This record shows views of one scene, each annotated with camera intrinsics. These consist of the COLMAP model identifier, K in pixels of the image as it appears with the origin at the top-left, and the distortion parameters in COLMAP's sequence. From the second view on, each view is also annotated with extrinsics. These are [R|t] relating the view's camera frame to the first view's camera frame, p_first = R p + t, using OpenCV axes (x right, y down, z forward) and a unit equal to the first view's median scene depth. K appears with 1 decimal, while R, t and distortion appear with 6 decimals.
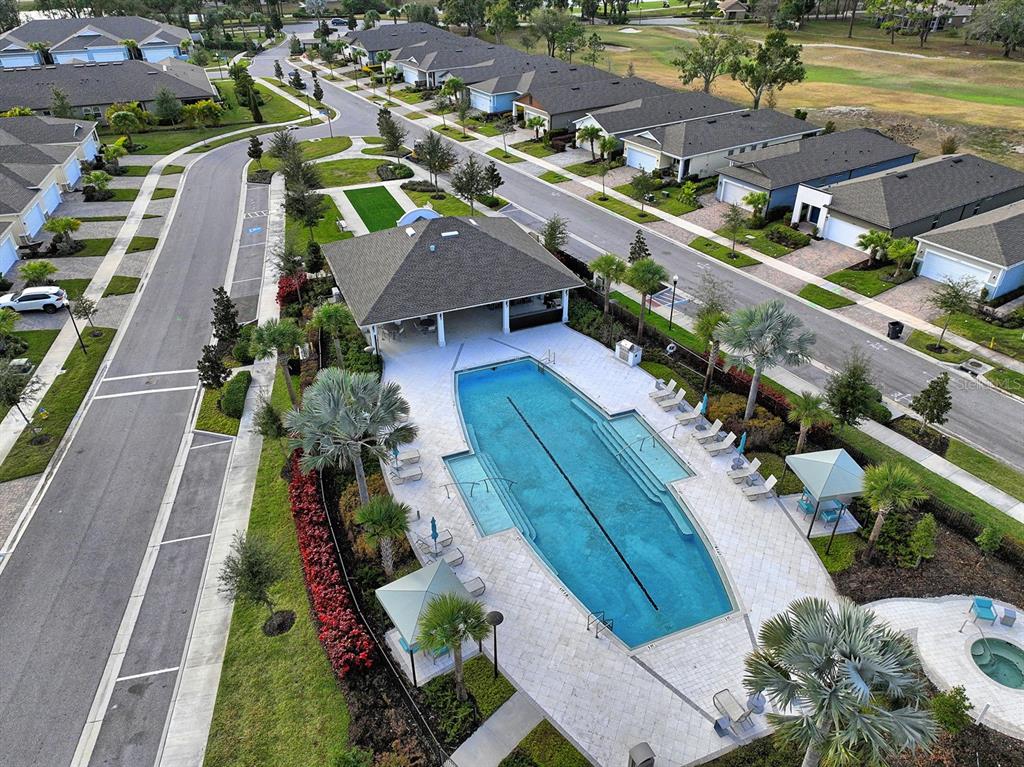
lens RADIAL K [[727.3, 0, 516.7], [0, 727.3, 385.7], [0, 0, 1]] dist [-0.001335, 0.021971]
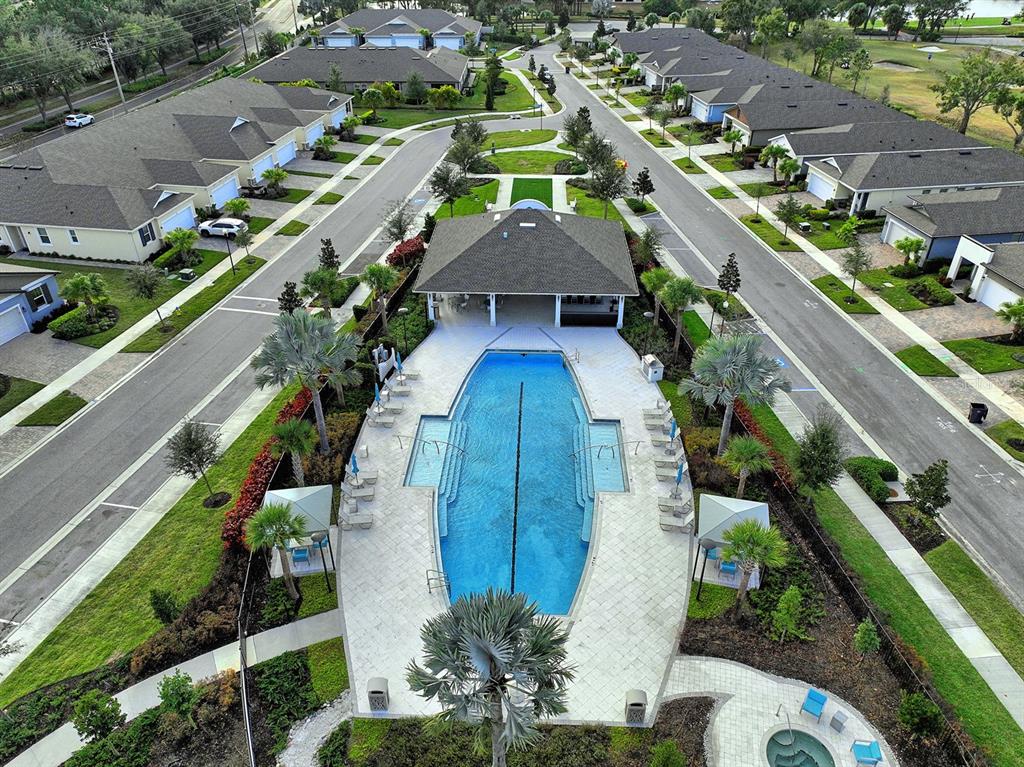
lens RADIAL K [[727.3, 0, 516.7], [0, 727.3, 385.7], [0, 0, 1]] dist [-0.001335, 0.021971]
pose [[0.910789, 0.227750, -0.344374, 0.235728], [-0.228283, 0.972789, 0.039594, -0.013378], [0.344021, 0.042553, 0.937997, 0.001926]]
